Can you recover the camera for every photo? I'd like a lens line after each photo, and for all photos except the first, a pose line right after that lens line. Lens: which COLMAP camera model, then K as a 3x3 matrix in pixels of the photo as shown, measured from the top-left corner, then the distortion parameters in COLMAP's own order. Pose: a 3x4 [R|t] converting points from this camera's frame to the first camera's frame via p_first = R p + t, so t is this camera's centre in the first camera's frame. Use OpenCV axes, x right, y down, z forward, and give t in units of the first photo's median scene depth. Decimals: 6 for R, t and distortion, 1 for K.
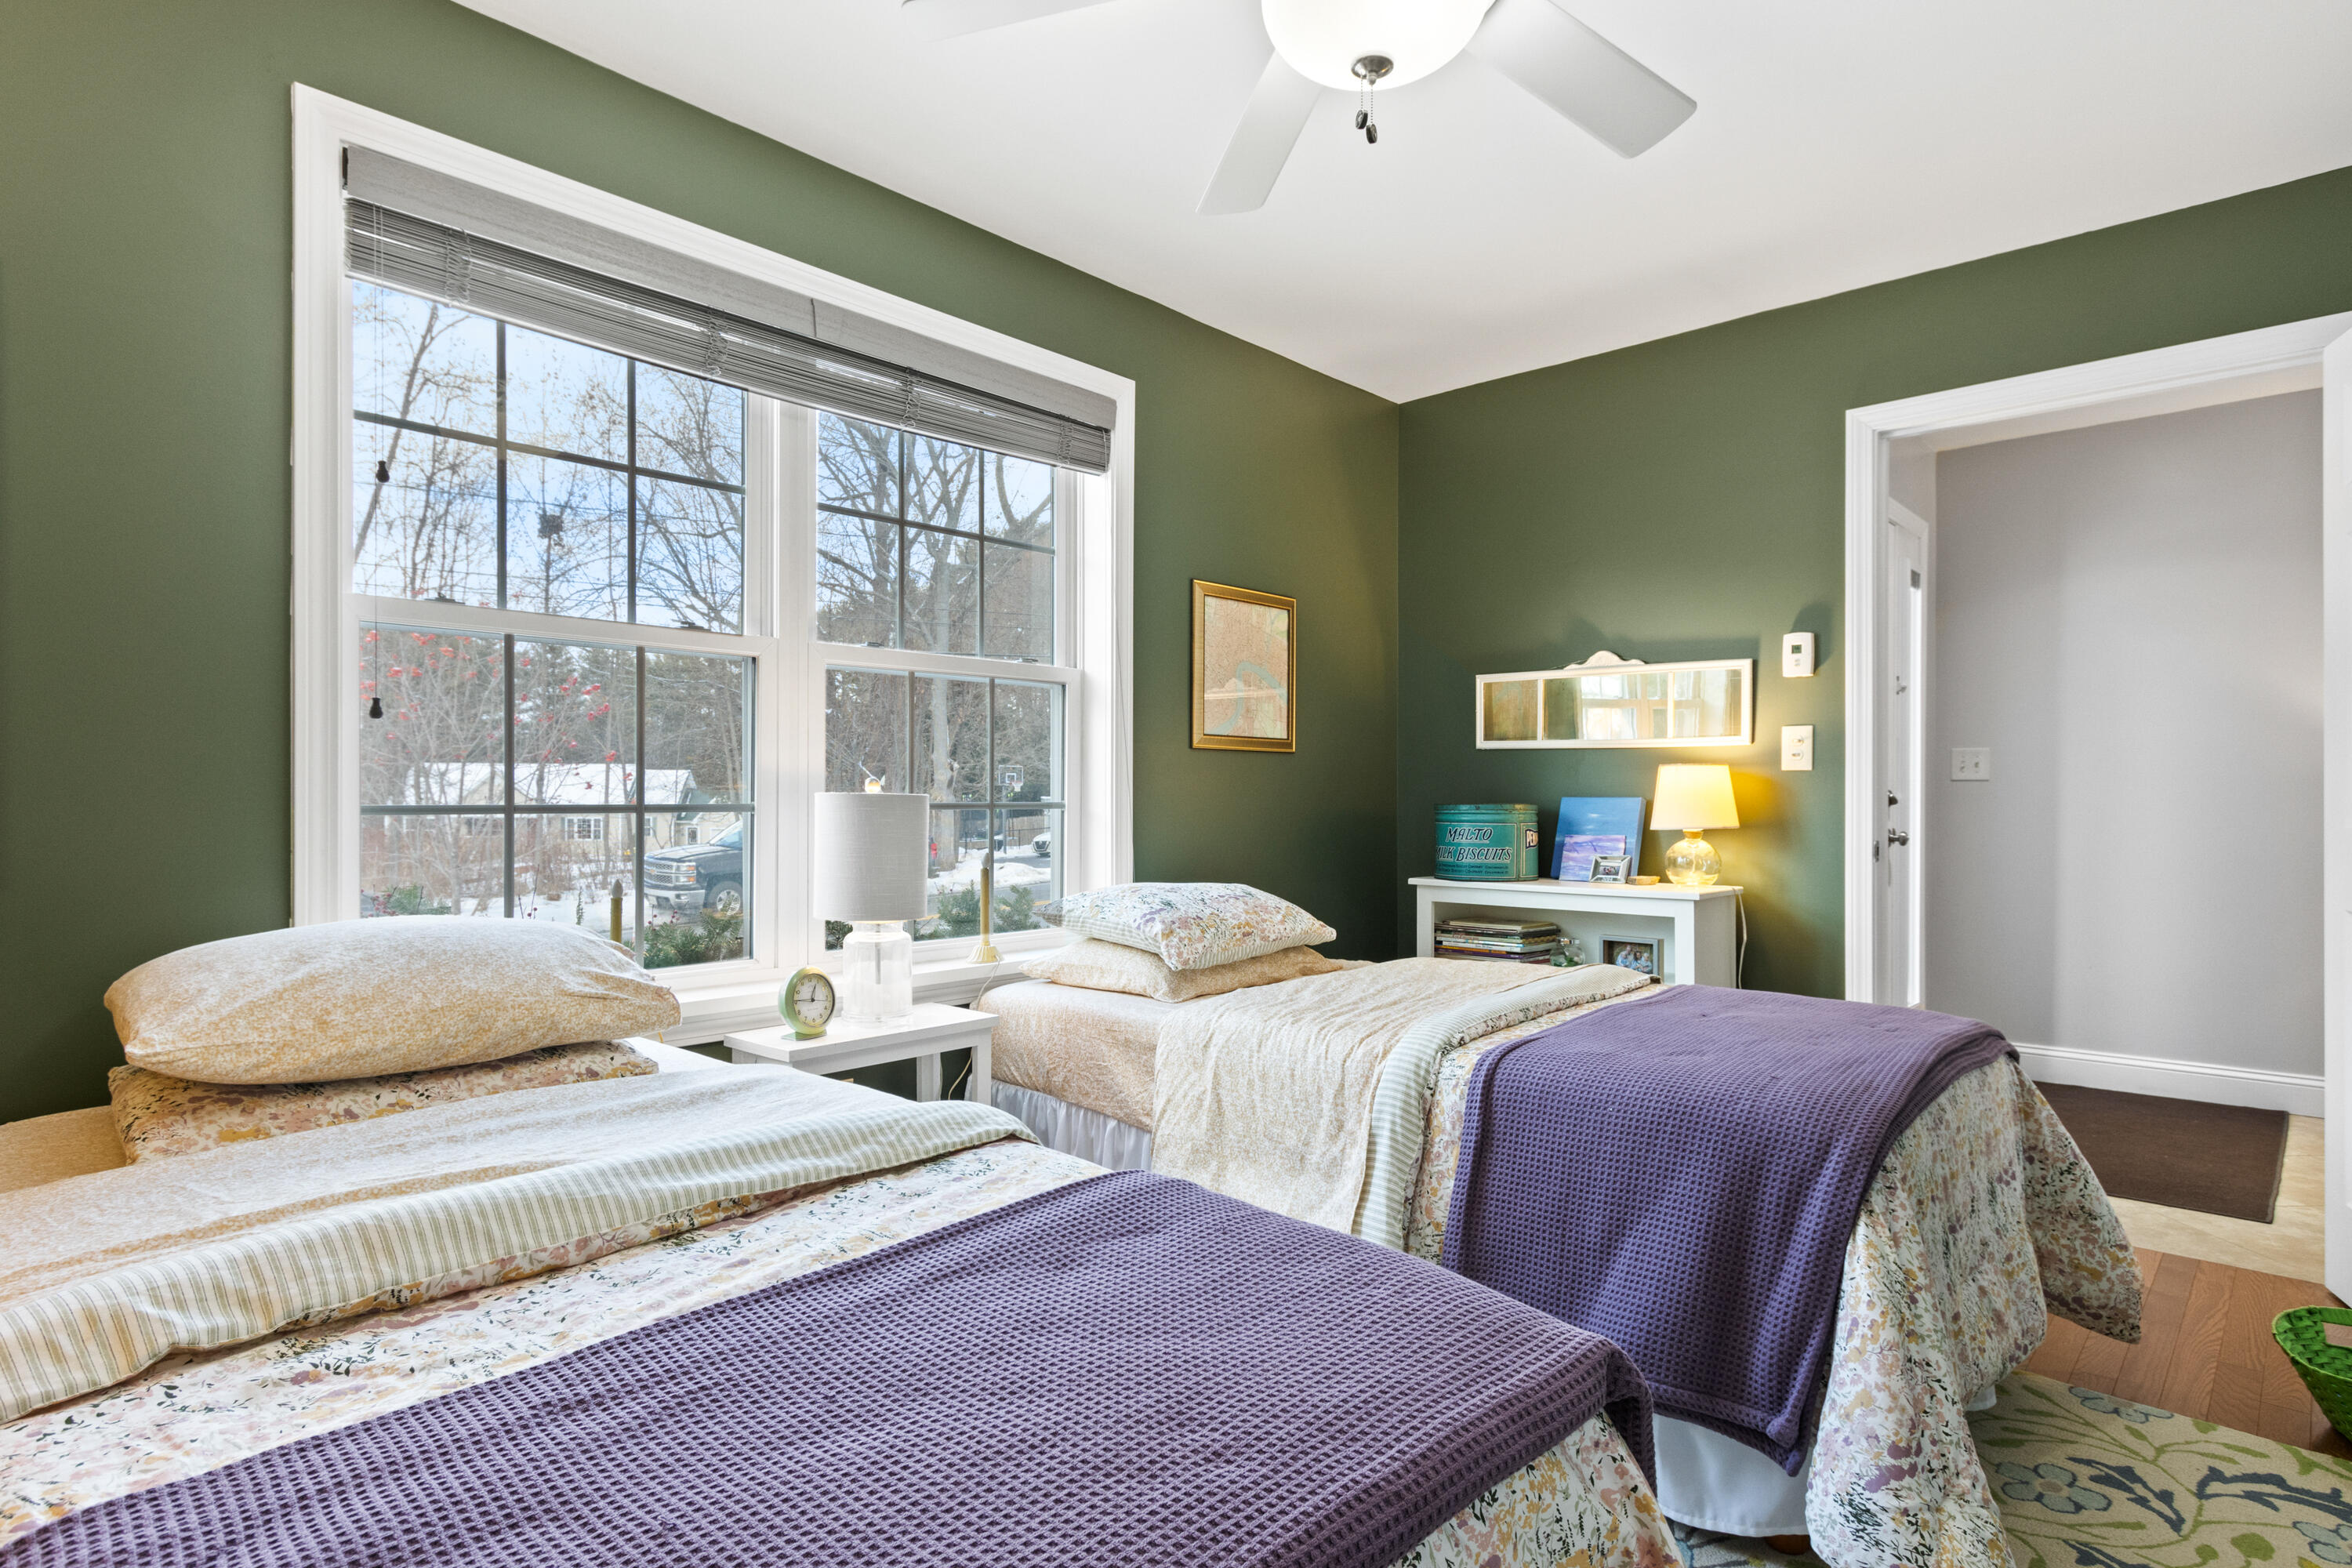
lens RADIAL K [[1226.0, 0, 1175.6], [0, 1226.0, 783.3], [0, 0, 1]] dist [0.021238, -0.002355]
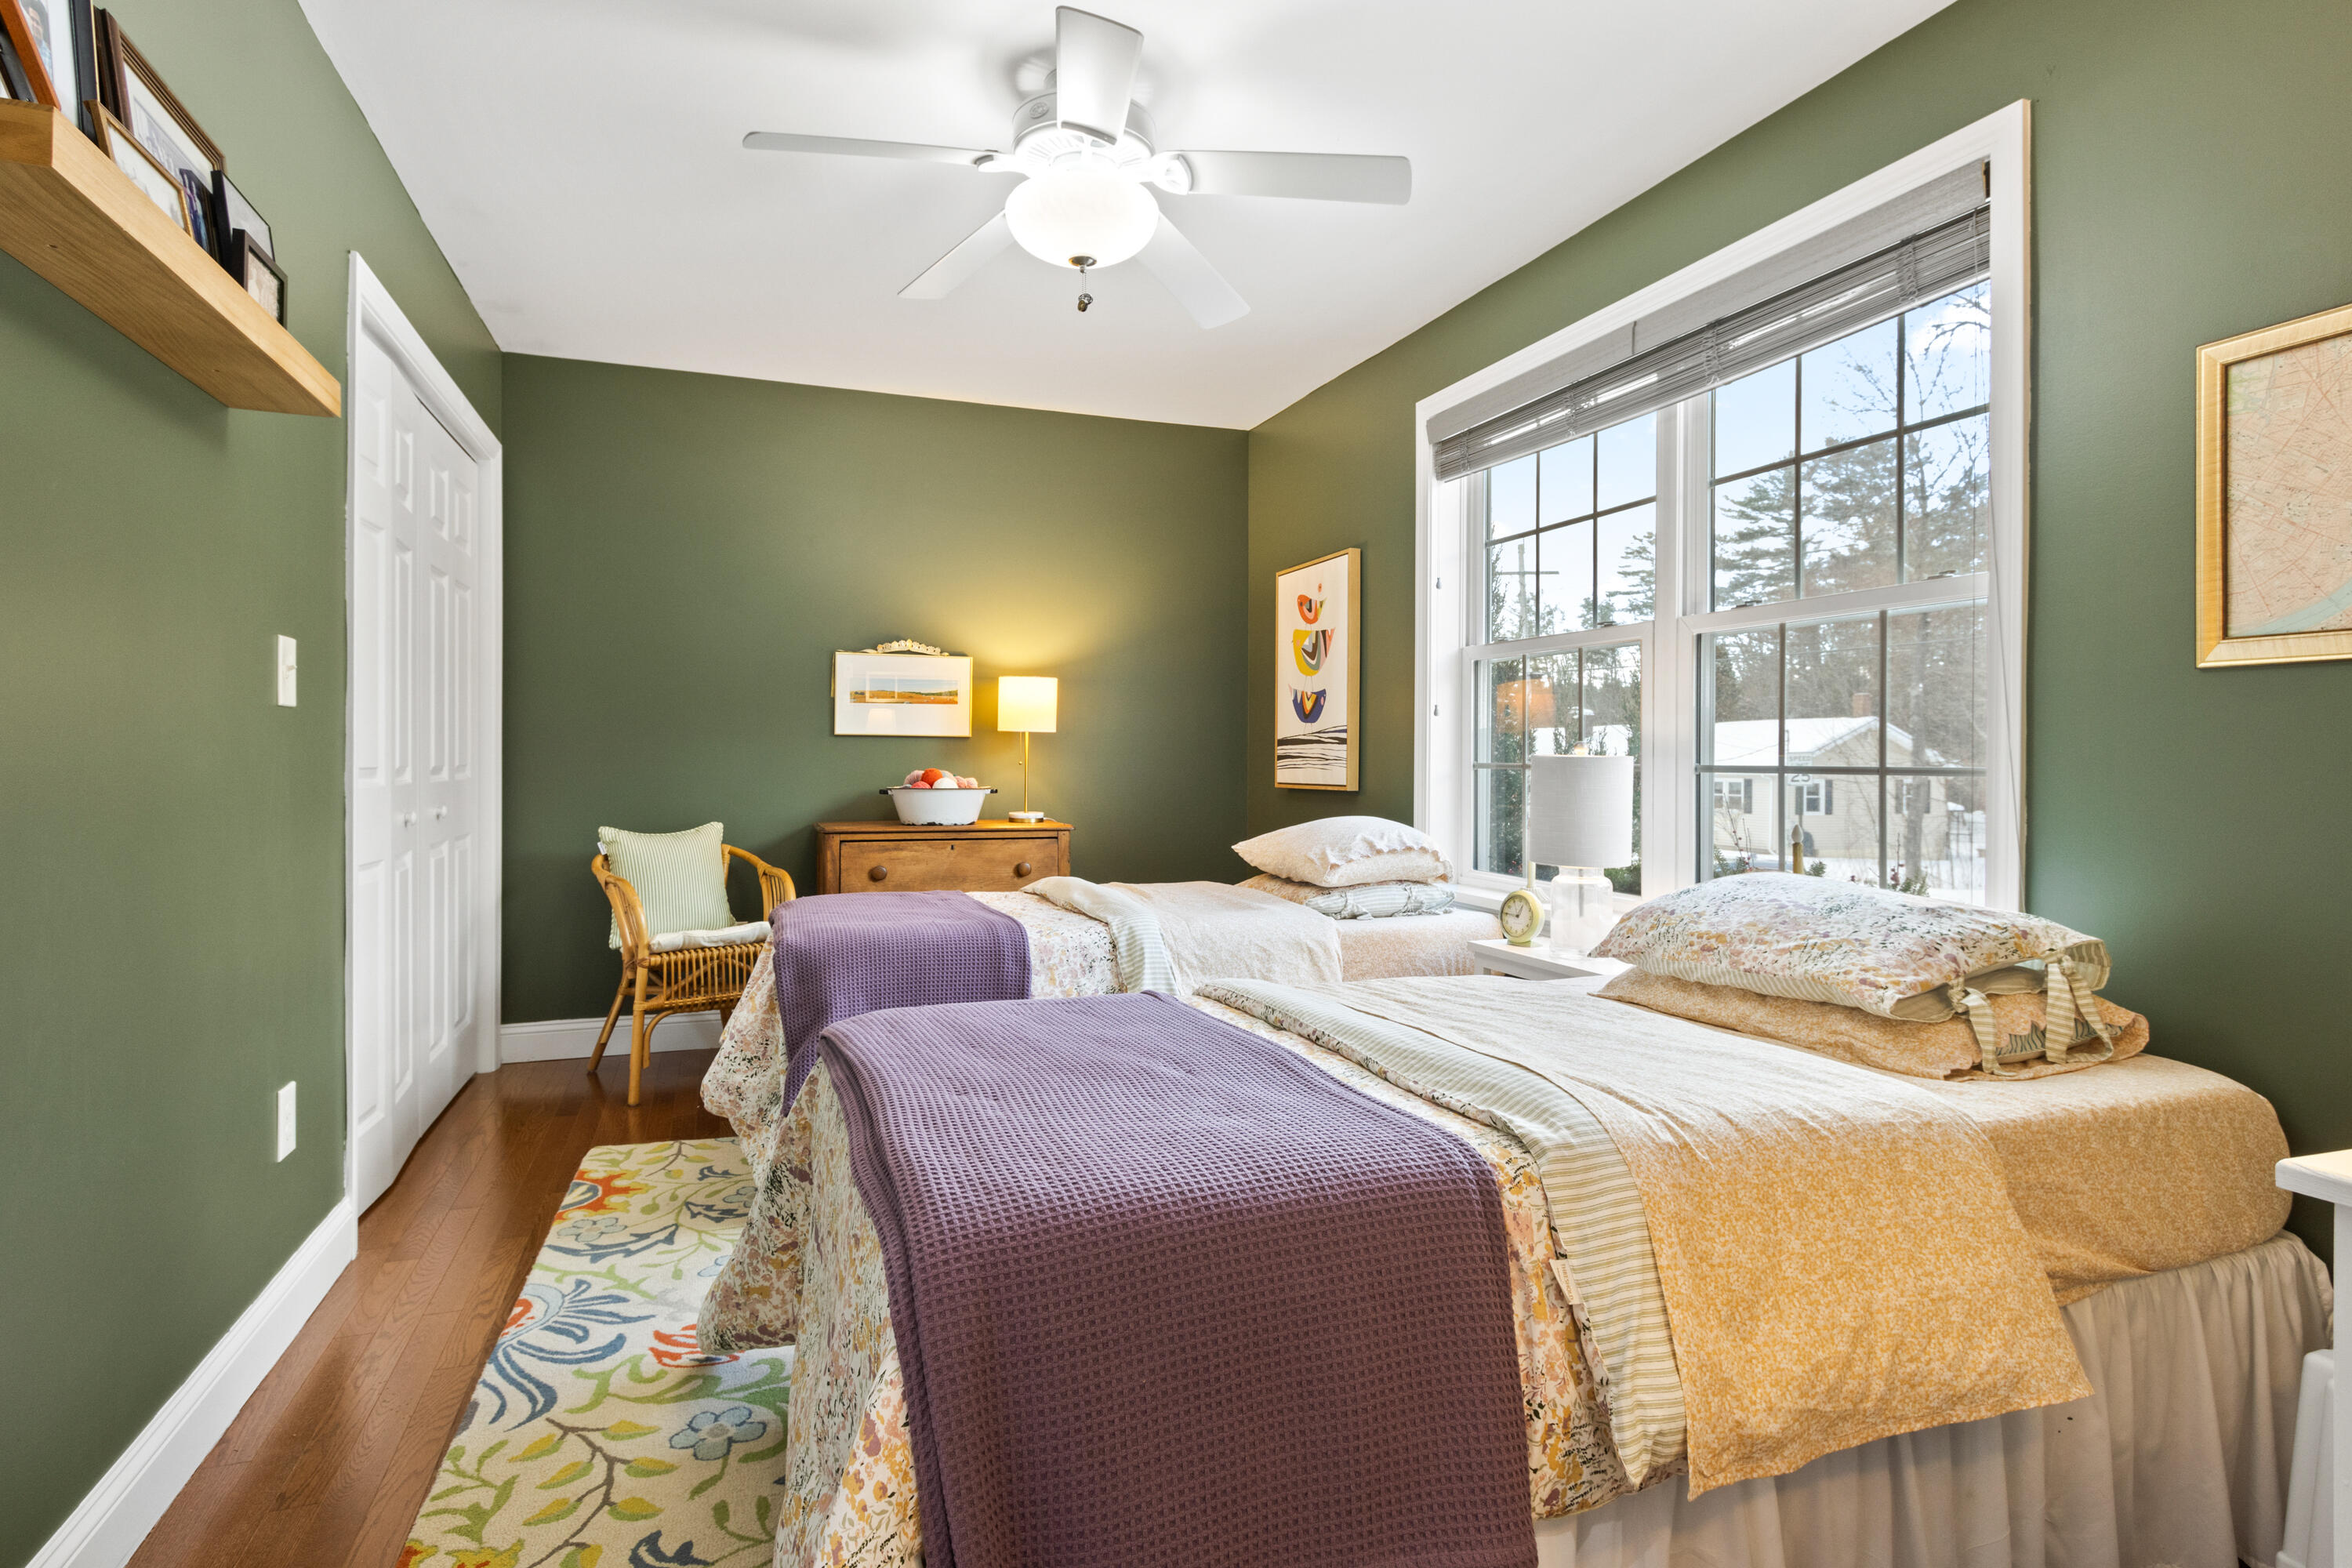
lens RADIAL K [[1226.0, 0, 1175.8], [0, 1226.0, 770.9], [0, 0, 1]] dist [0.021238, -0.002355]
pose [[-0.452074, 0.008887, -0.891936, 1.213879], [0.000286, 0.999952, 0.009818, 0.033185], [0.891981, 0.004183, -0.452054, 1.435188]]
